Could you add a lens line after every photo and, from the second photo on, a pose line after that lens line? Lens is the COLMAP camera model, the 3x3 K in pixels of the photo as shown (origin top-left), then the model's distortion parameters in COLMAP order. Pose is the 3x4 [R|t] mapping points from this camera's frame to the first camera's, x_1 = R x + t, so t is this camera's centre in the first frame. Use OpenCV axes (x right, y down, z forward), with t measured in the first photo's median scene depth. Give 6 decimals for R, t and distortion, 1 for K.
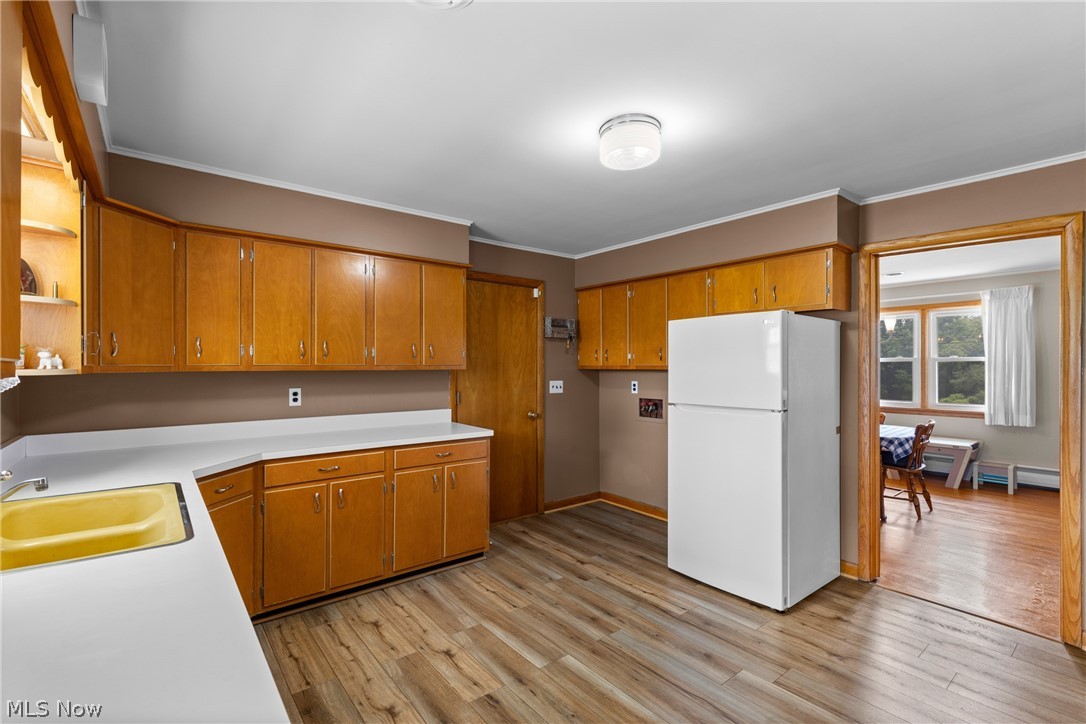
lens RADIAL K [[489.1, 0, 539.0], [0, 489.1, 369.1], [0, 0, 1]] dist [0.009210, -0.001872]
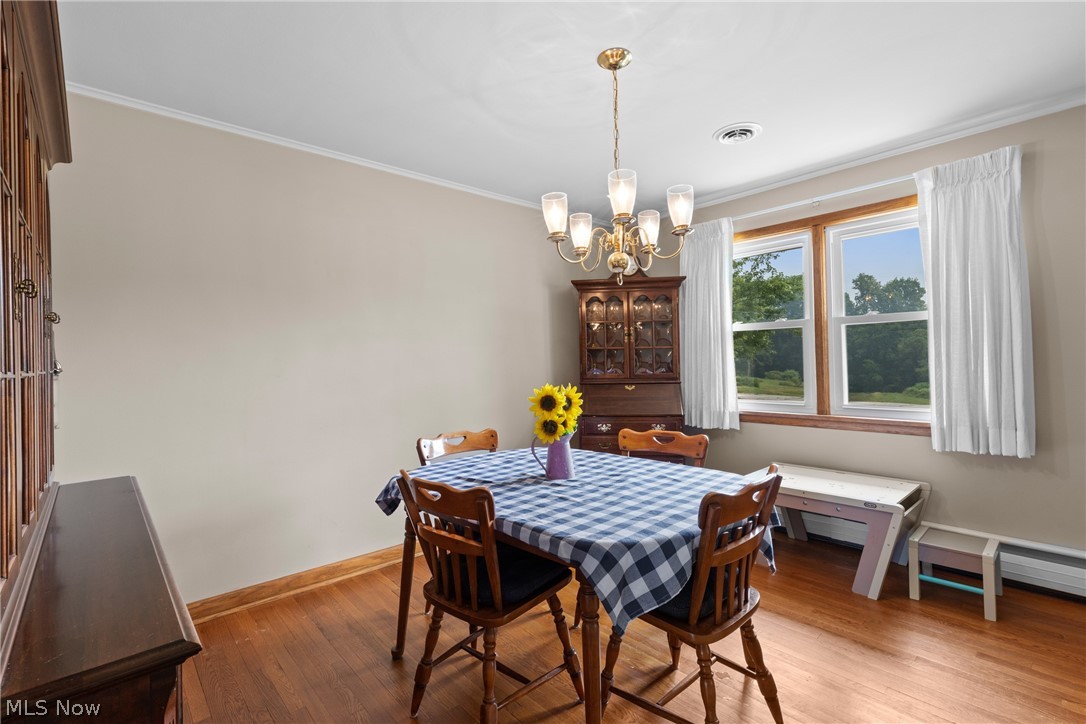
lens RADIAL K [[489.1, 0, 545.7], [0, 489.1, 355.6], [0, 0, 1]] dist [0.009210, -0.001872]
pose [[0.998680, -0.015294, 0.049030, 0.521130], [0.016207, 0.999702, -0.018266, 0.023647], [-0.048736, 0.019037, 0.998630, 0.552003]]
